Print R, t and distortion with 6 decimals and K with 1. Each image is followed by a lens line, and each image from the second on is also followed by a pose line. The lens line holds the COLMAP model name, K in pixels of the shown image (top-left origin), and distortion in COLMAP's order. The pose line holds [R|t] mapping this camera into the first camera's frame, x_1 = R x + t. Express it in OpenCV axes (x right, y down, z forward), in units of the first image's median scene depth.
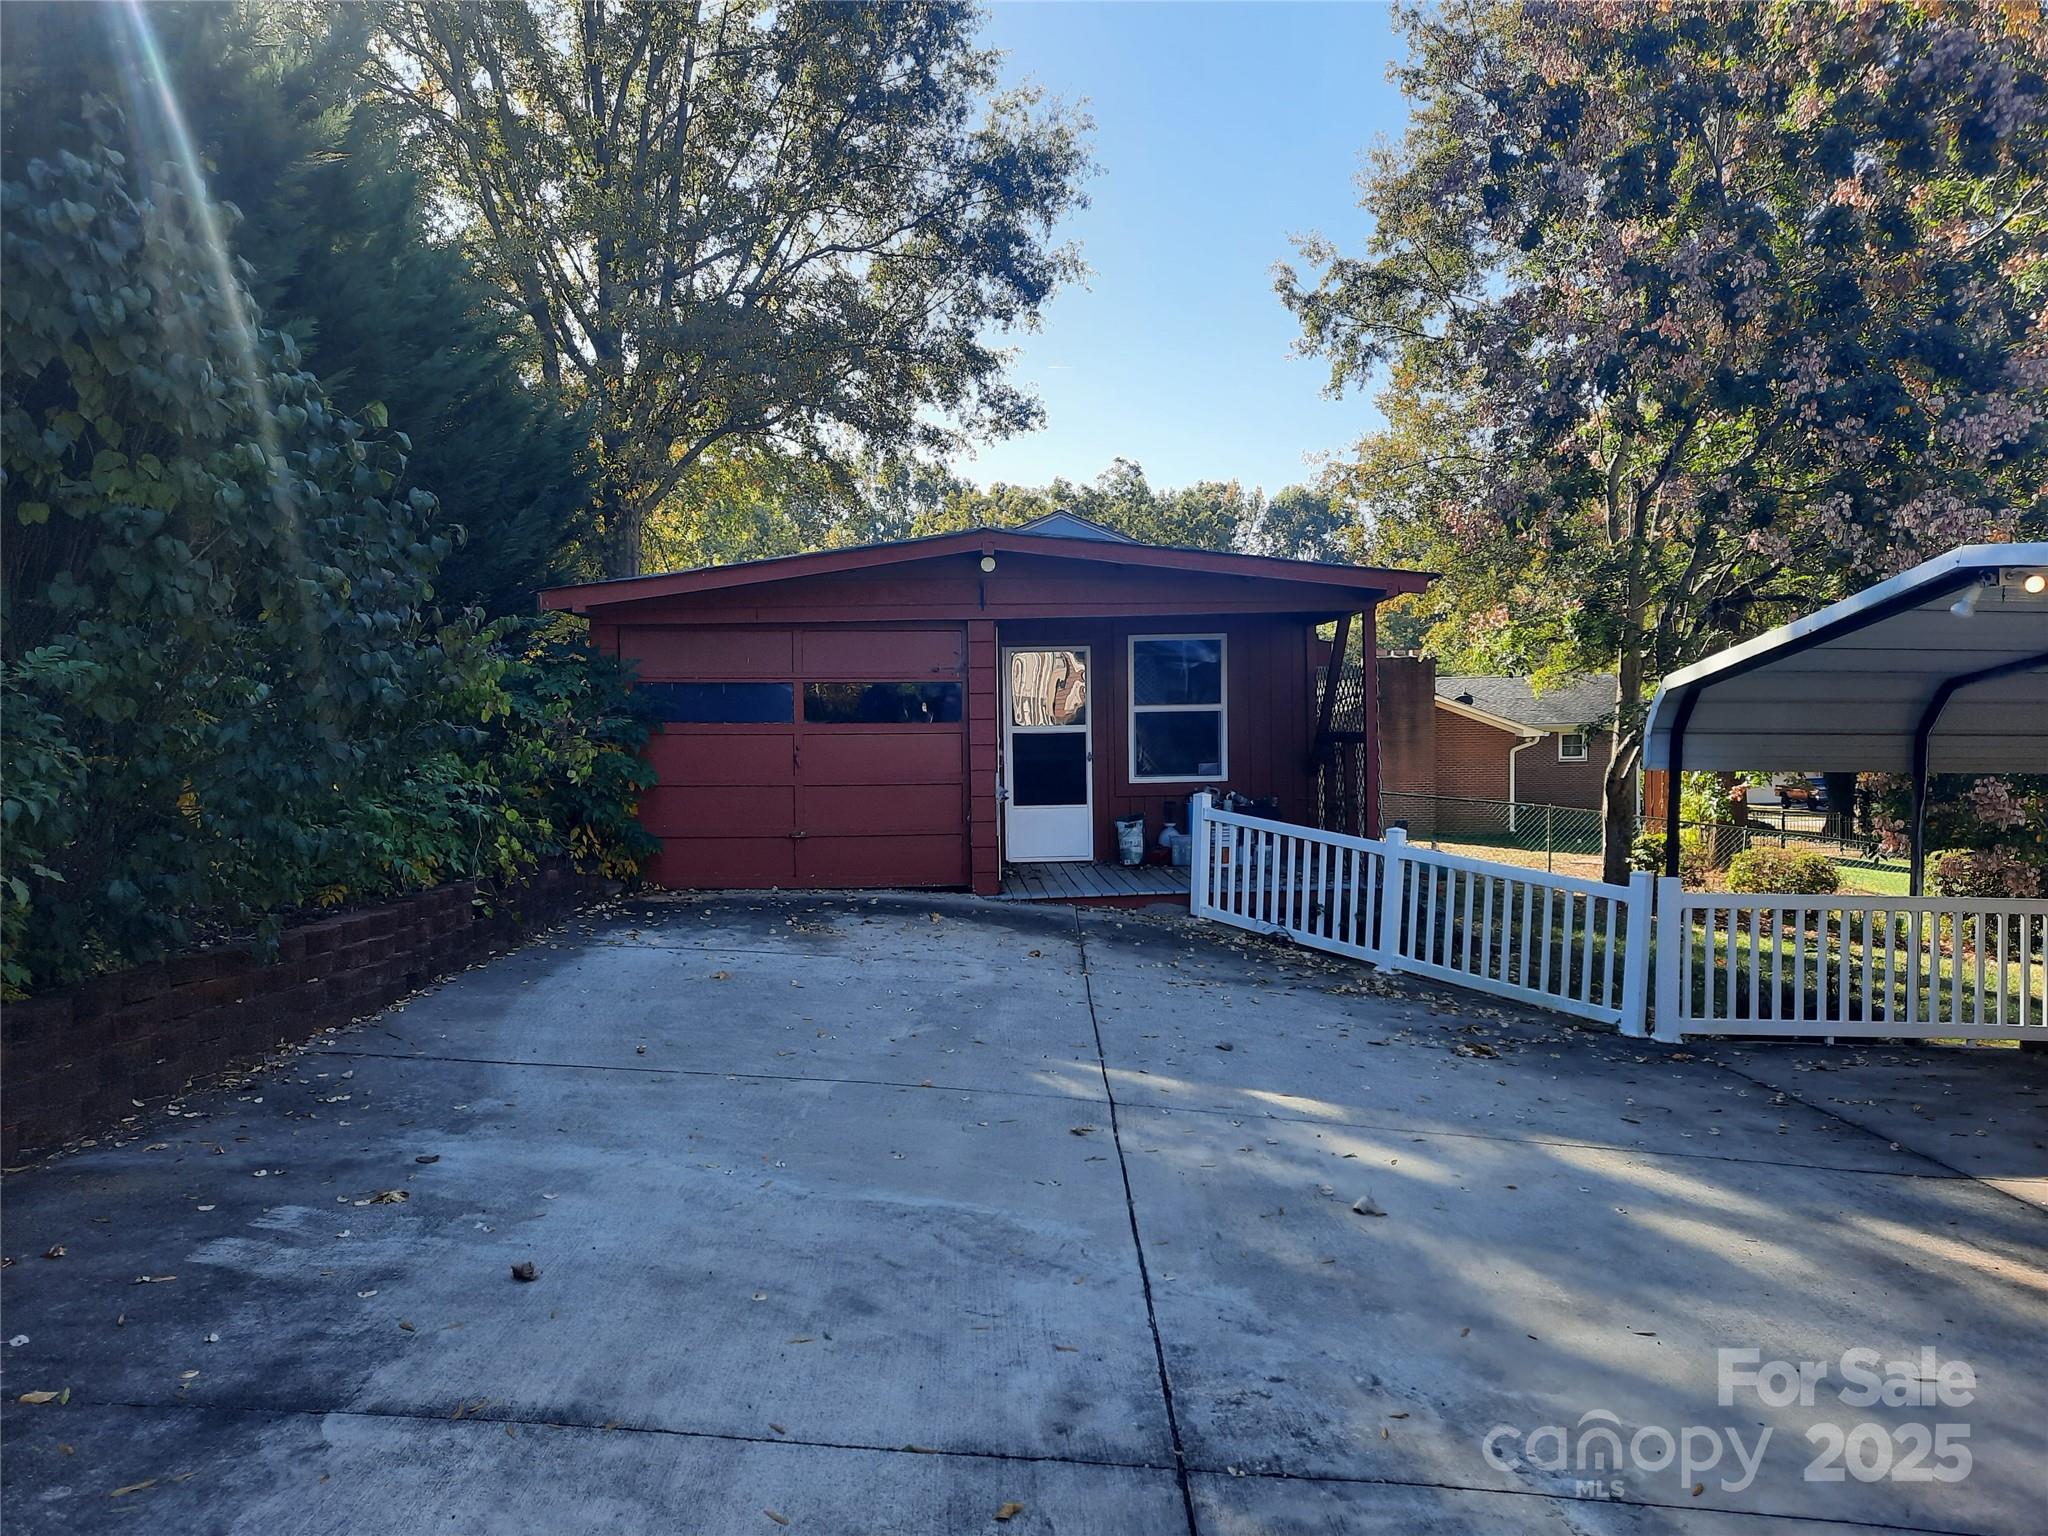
lens RADIAL K [[1496.3, 0, 1022.7], [0, 1496.3, 770.4], [0, 0, 1]] dist [0.054460, -0.018596]
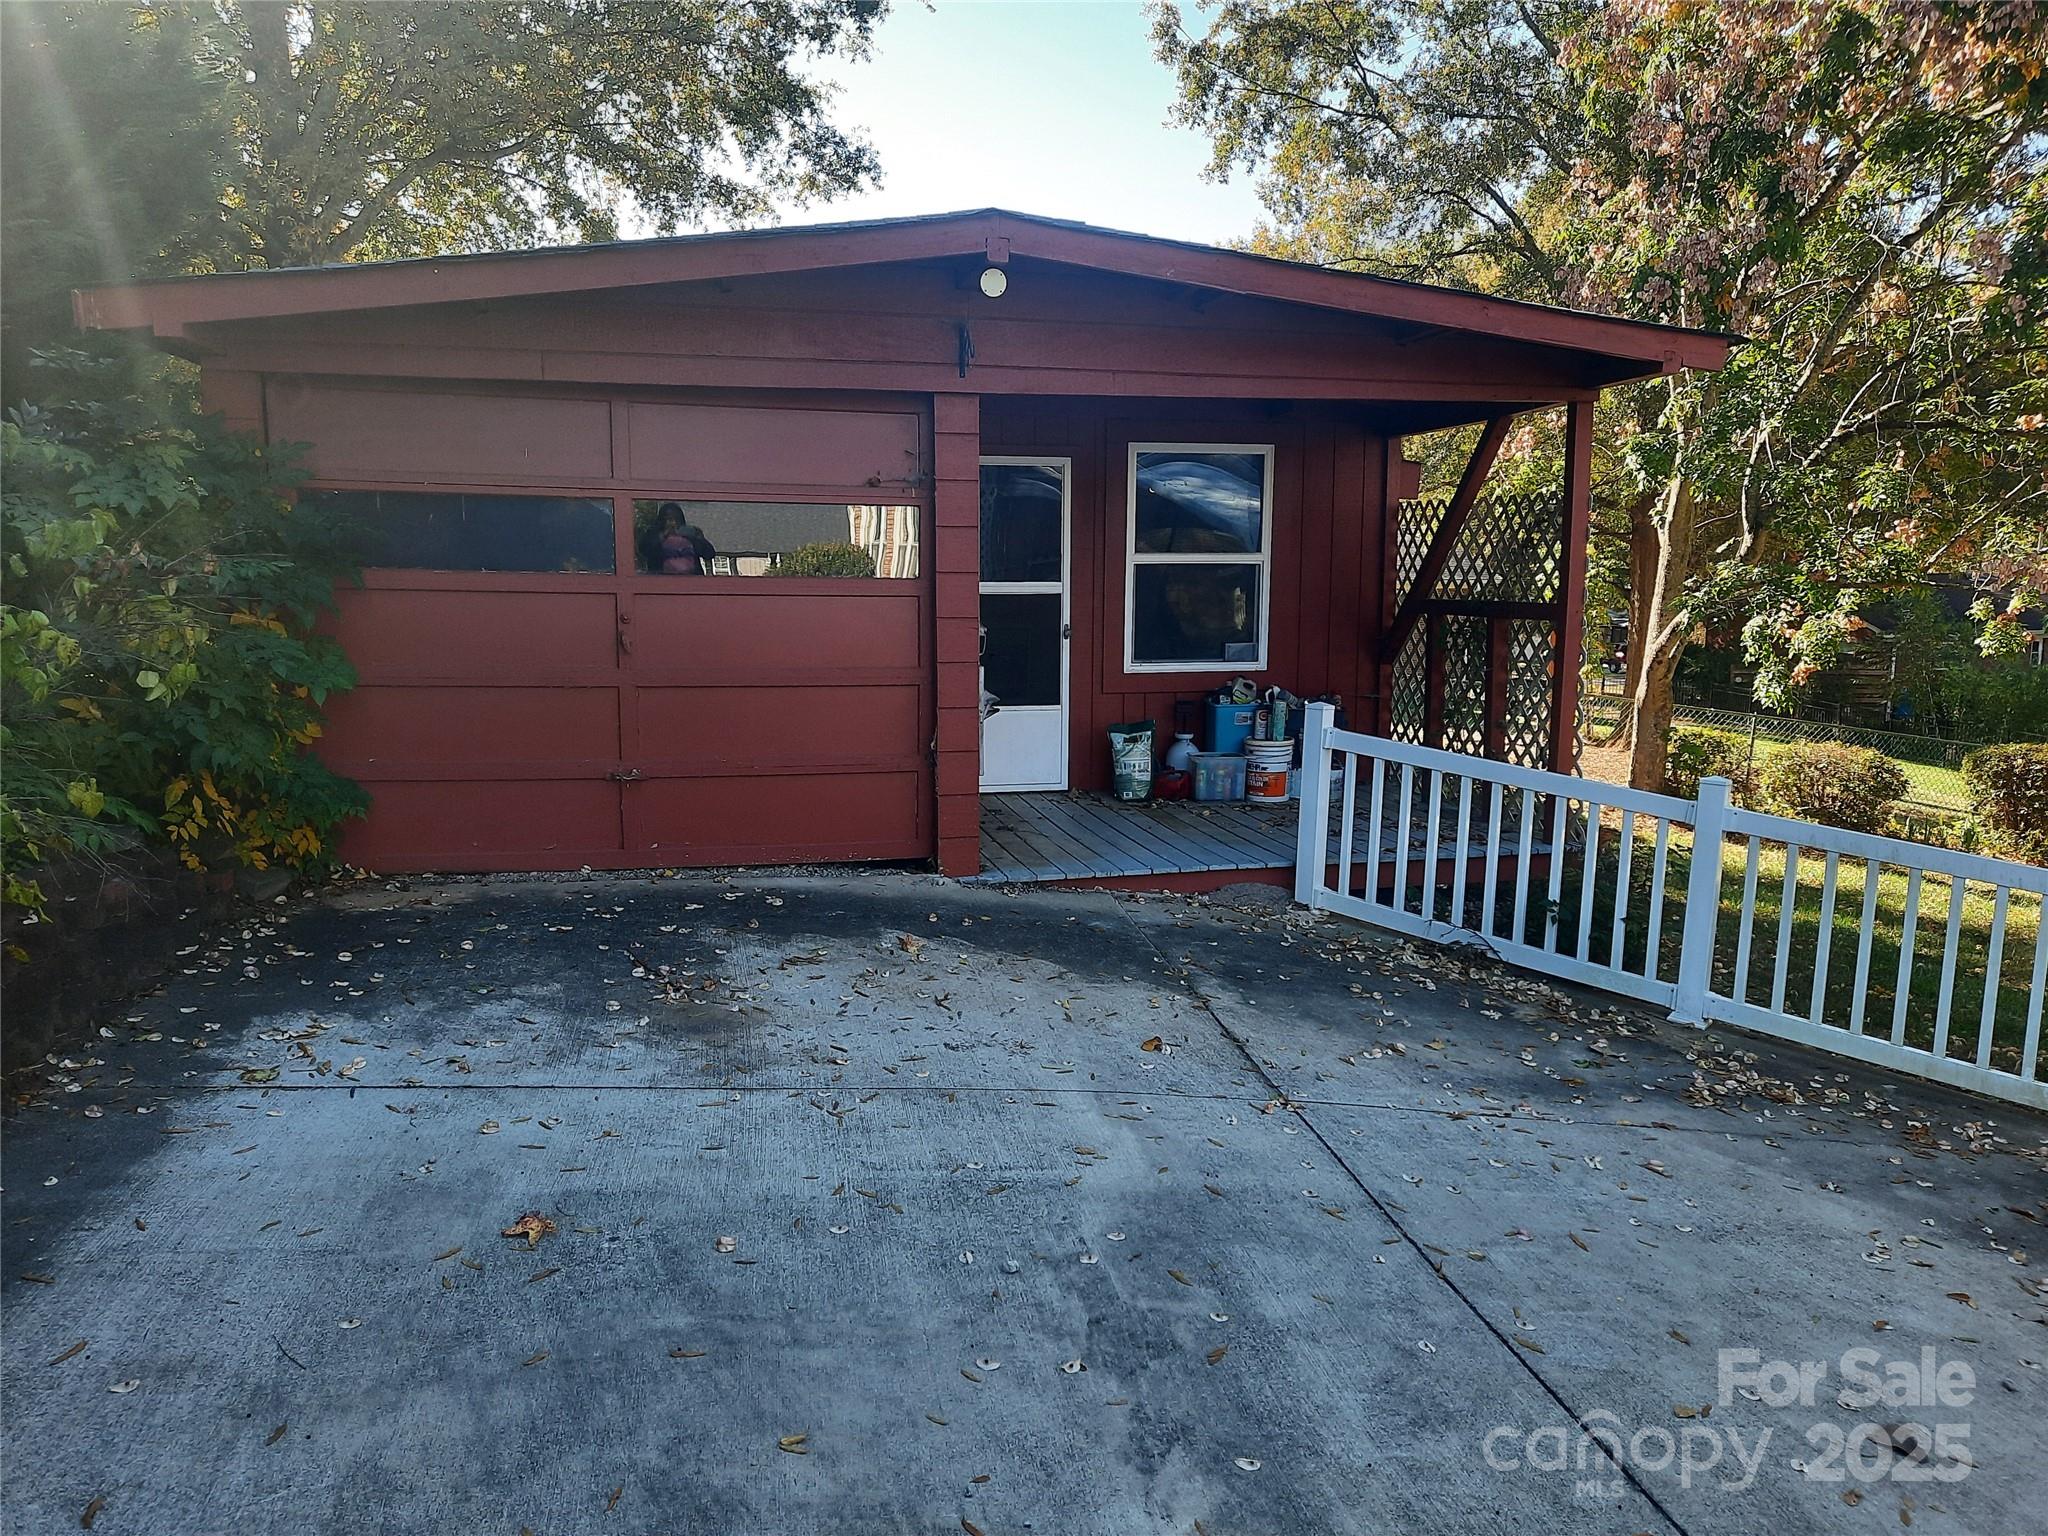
lens RADIAL K [[1496.3, 0, 1024.4], [0, 1496.3, 765.3], [0, 0, 1]] dist [0.054460, -0.018596]
pose [[0.985390, -0.003879, 0.170270, -0.100040], [-0.012847, 0.995200, 0.097020, -0.016975], [-0.169829, -0.097790, 0.980610, 0.427889]]
